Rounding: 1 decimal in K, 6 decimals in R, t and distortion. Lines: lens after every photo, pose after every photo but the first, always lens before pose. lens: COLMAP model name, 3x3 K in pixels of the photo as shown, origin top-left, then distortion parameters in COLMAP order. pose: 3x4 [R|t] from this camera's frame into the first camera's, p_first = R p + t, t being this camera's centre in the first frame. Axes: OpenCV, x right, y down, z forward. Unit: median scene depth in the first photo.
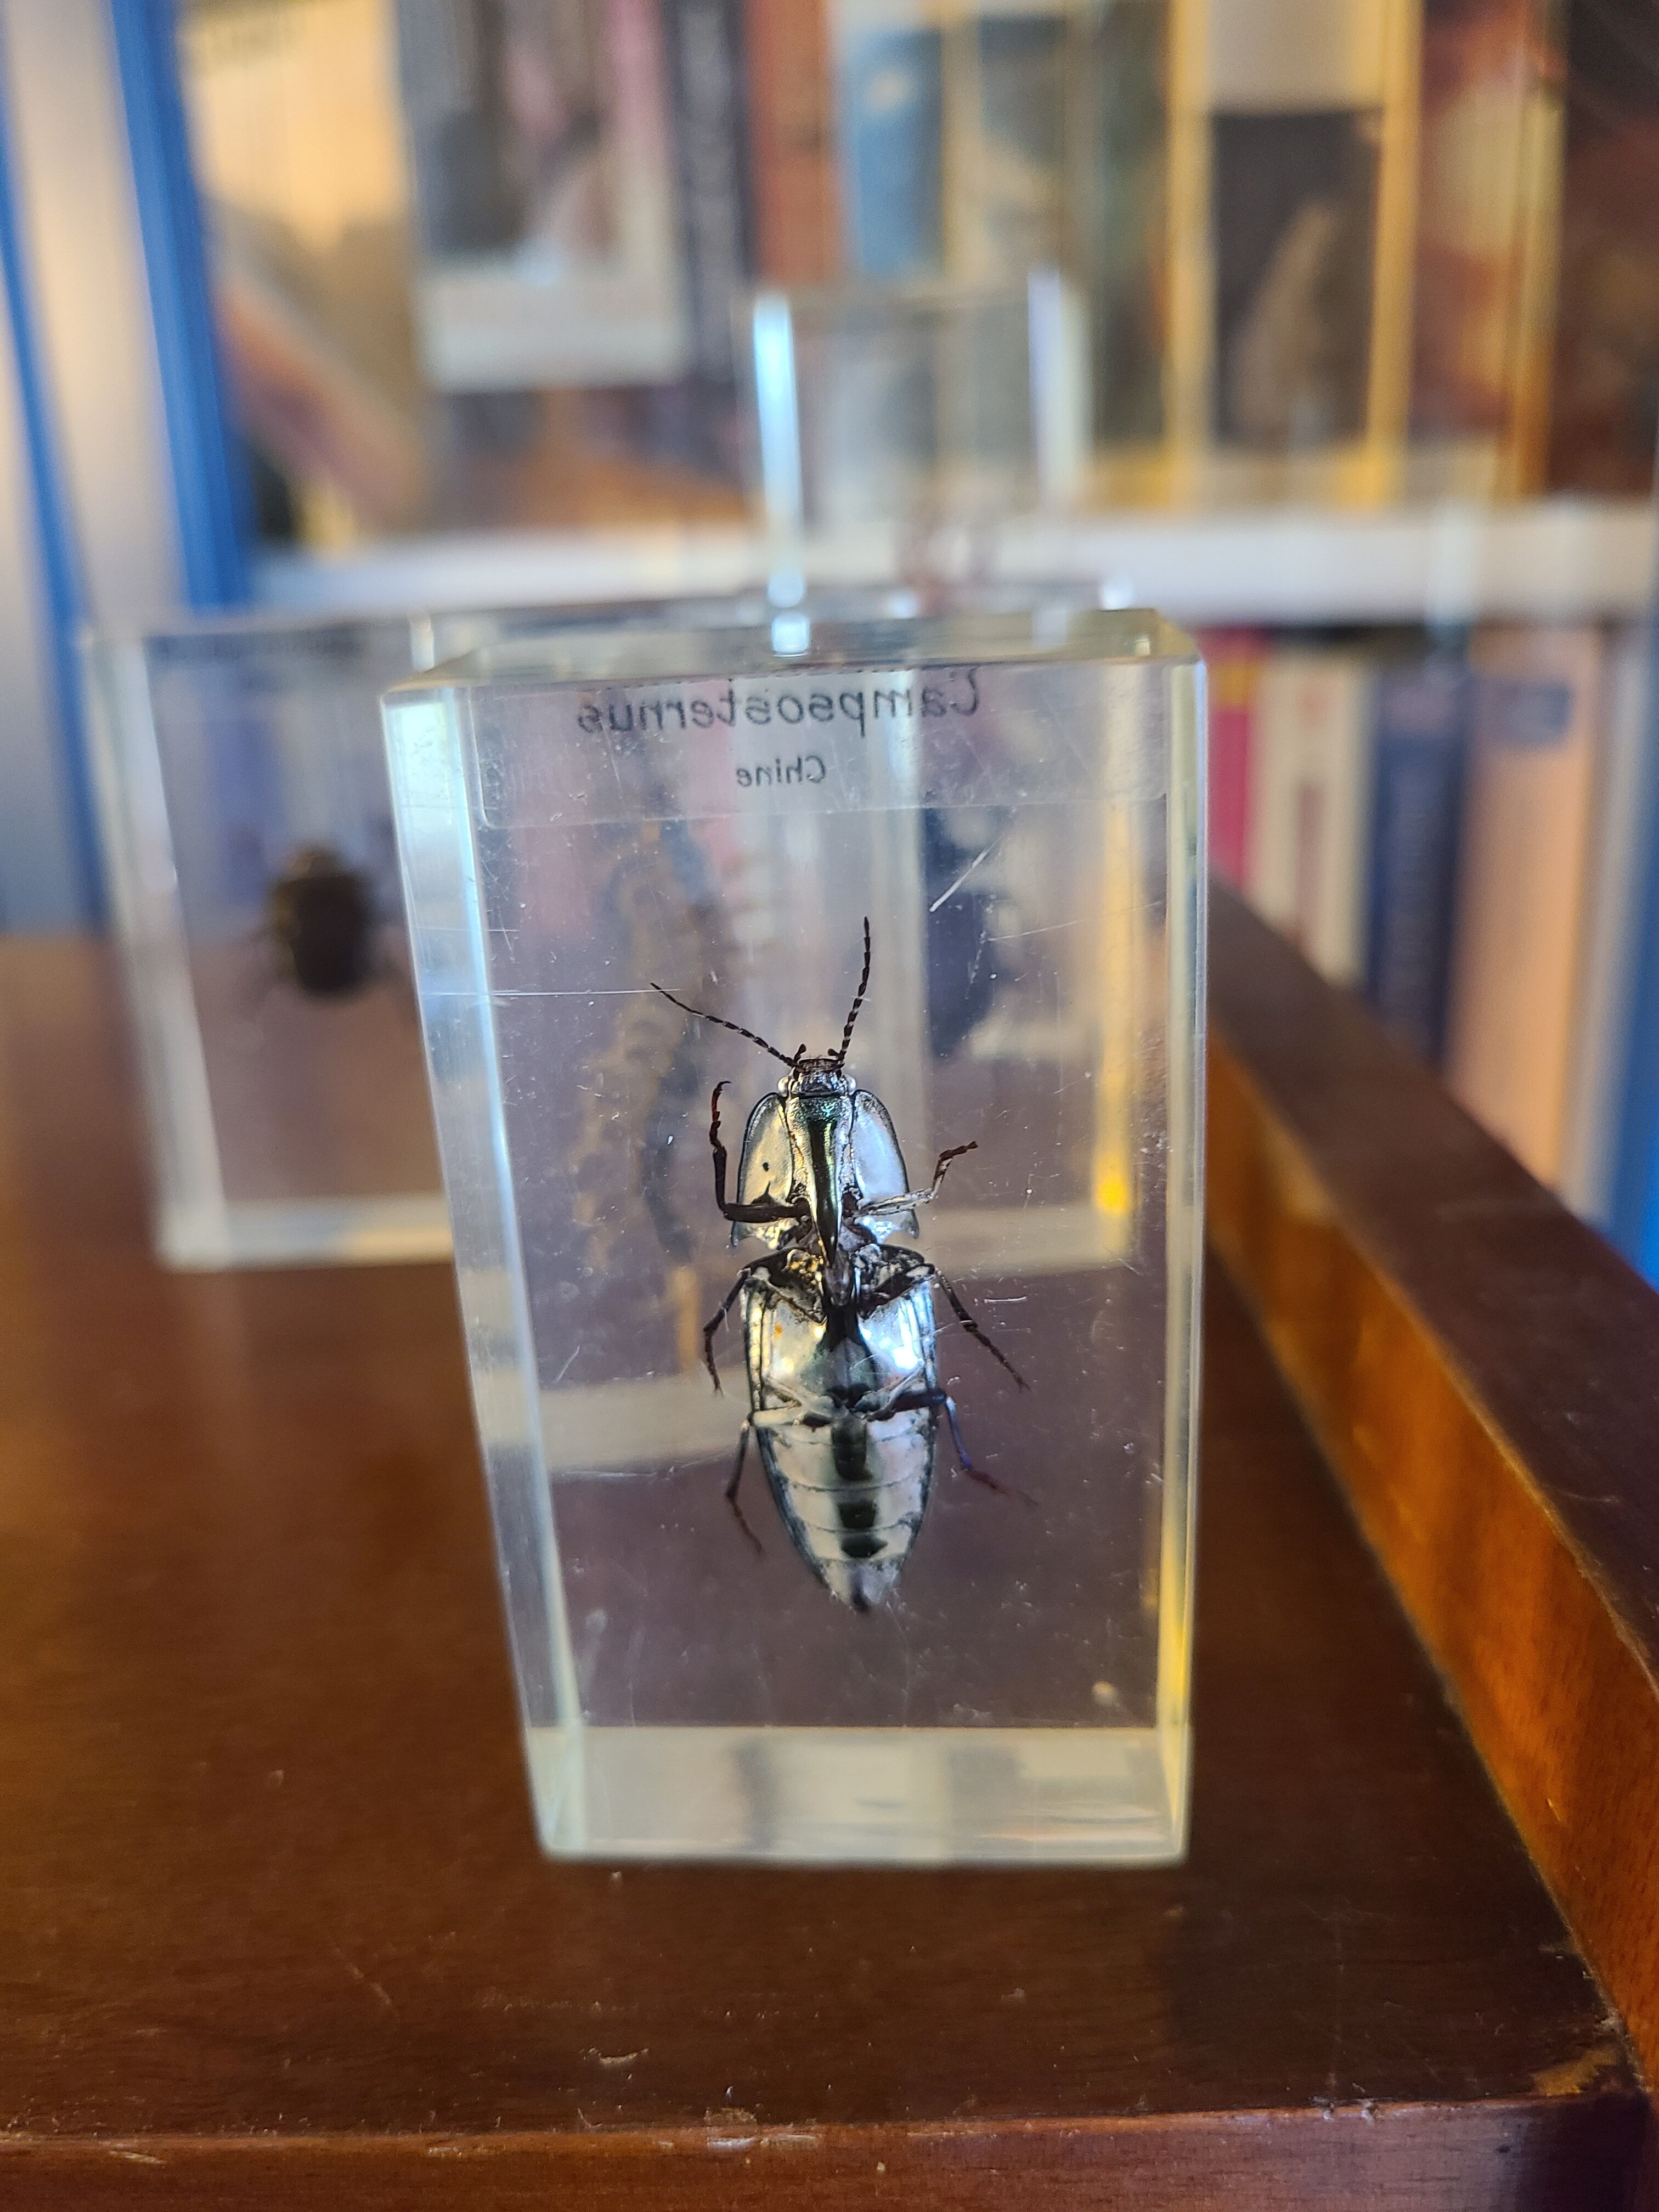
lens RADIAL K [[1734.2, 0, 829.5], [0, 1734.2, 1106.0], [0, 0, 1]] dist [-0.039744, -0.009662]
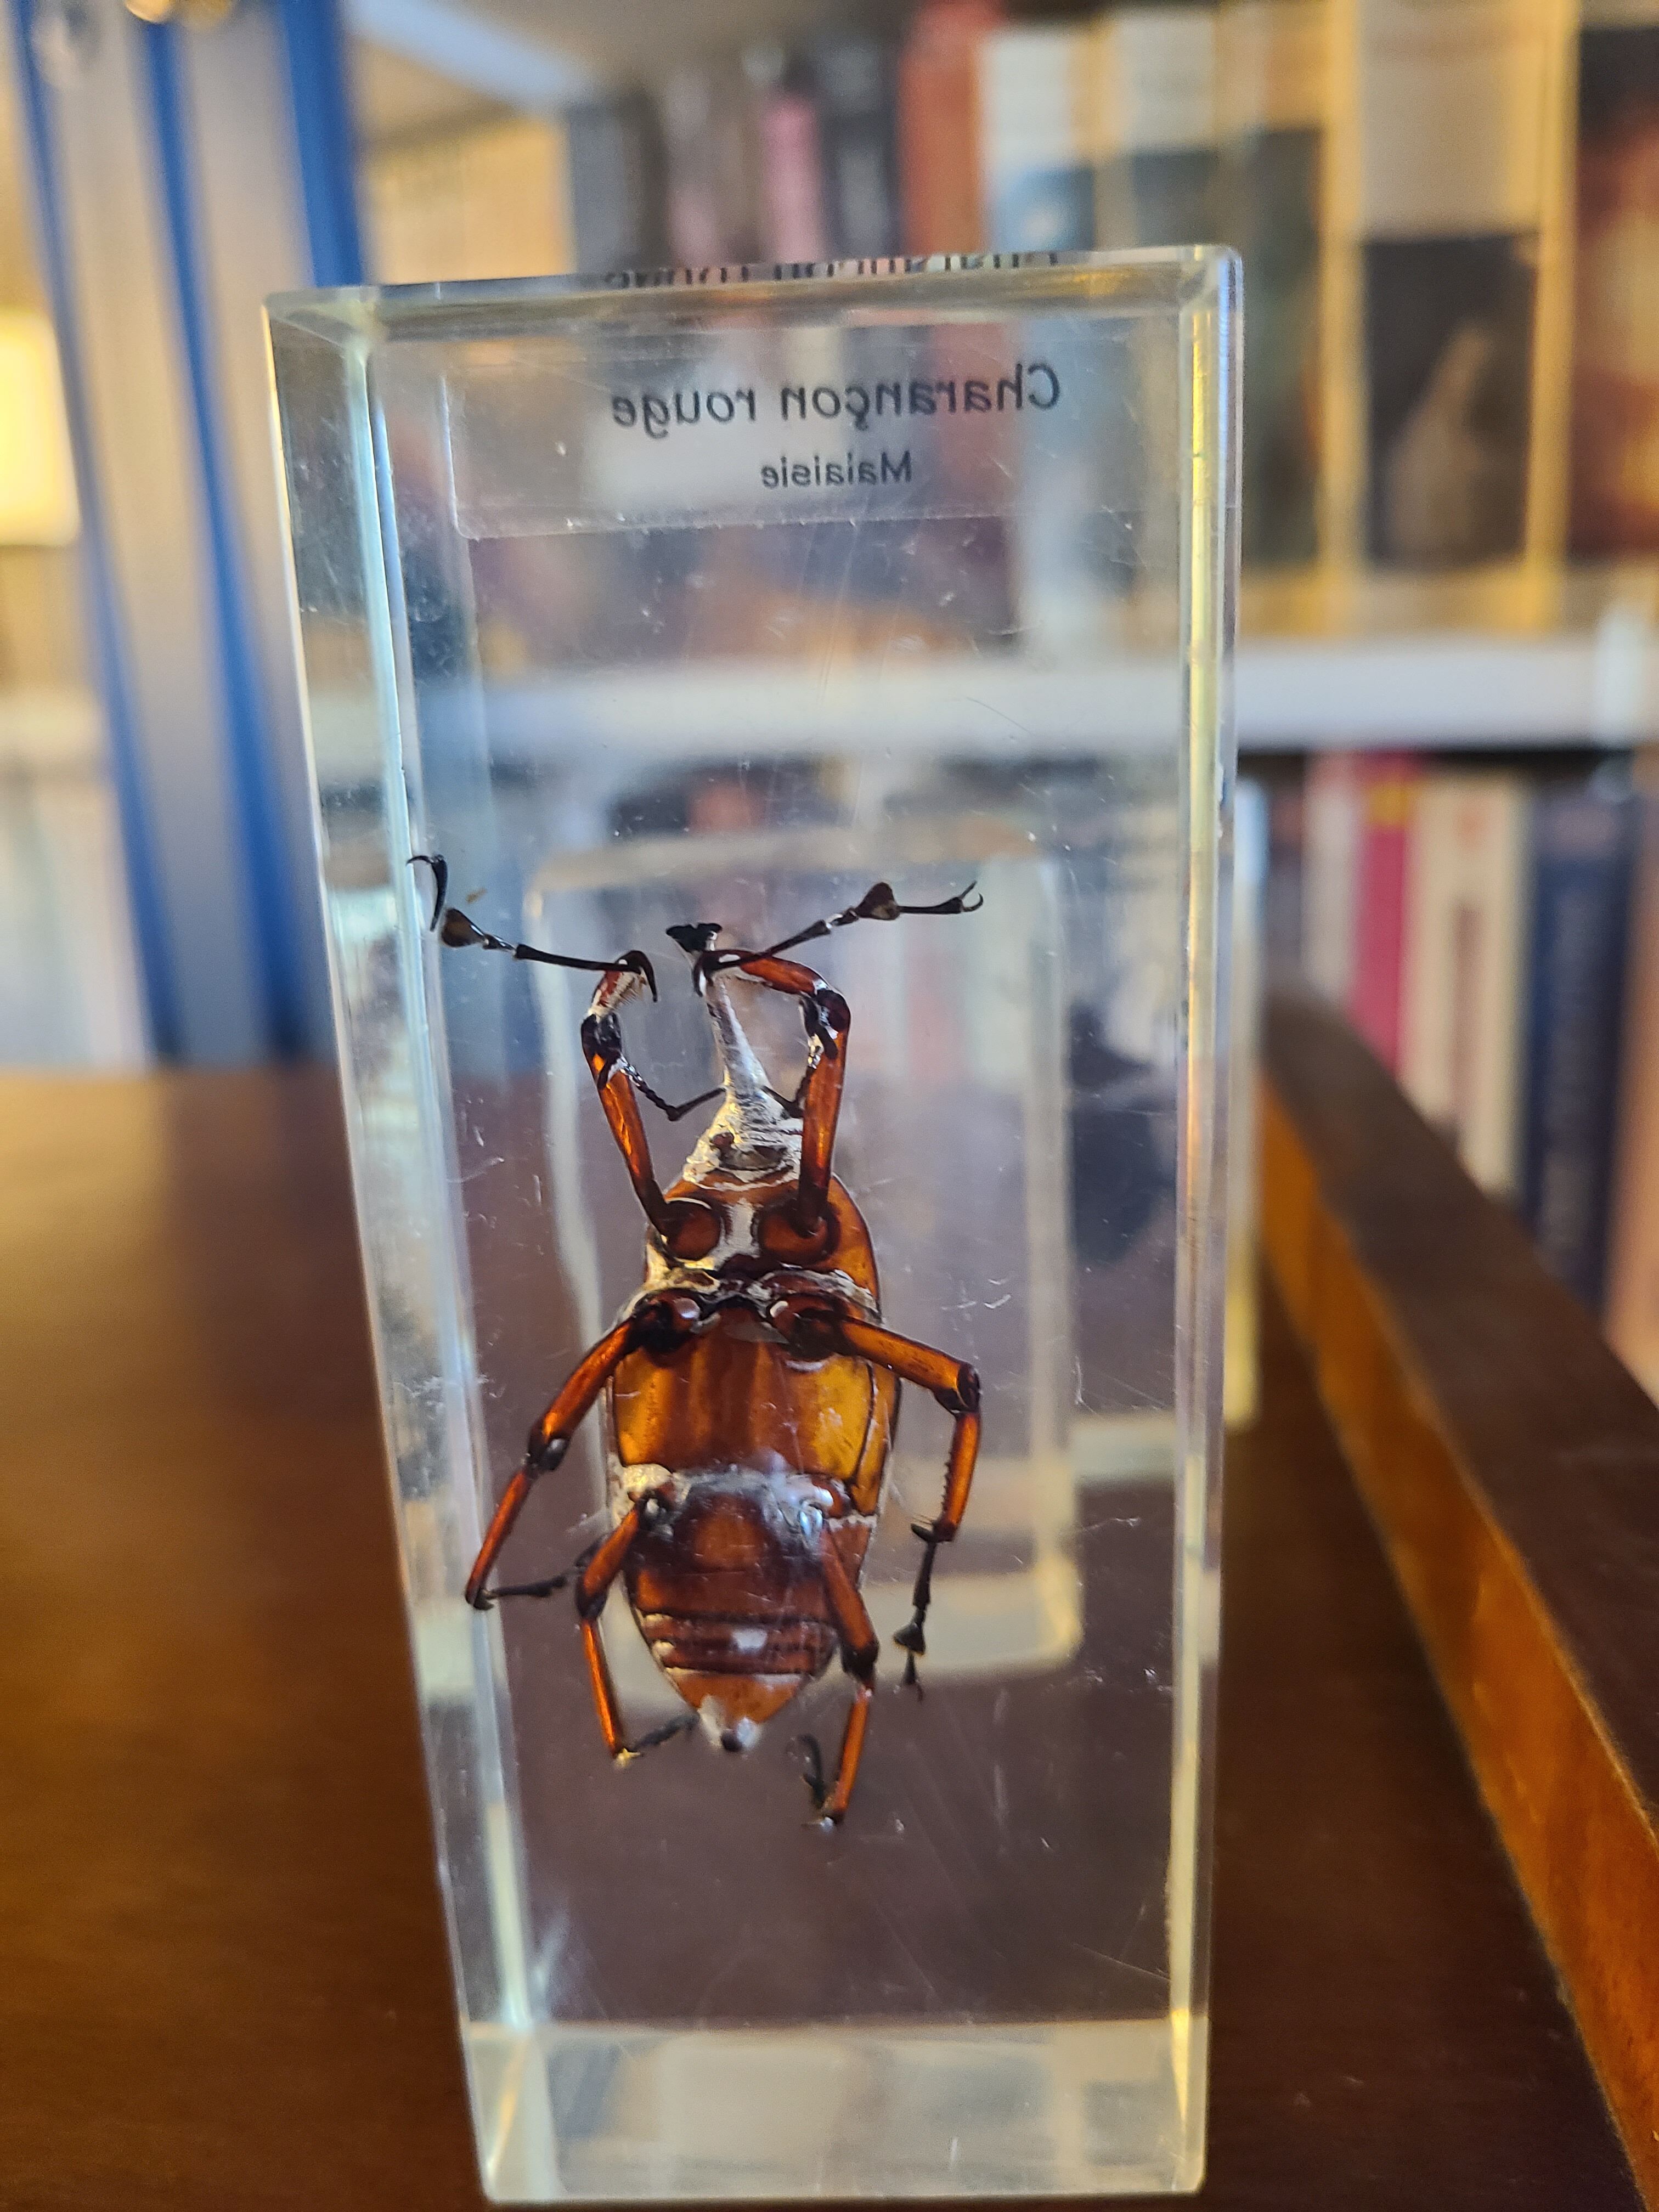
lens RADIAL K [[1734.2, 0, 829.5], [0, 1734.2, 1106.0], [0, 0, 1]] dist [-0.039744, -0.009662]
pose [[0.995761, 0.008064, -0.091621, 0.027790], [-0.012201, 0.998927, -0.044687, -0.100436], [0.091162, 0.045615, 0.994791, -0.020900]]
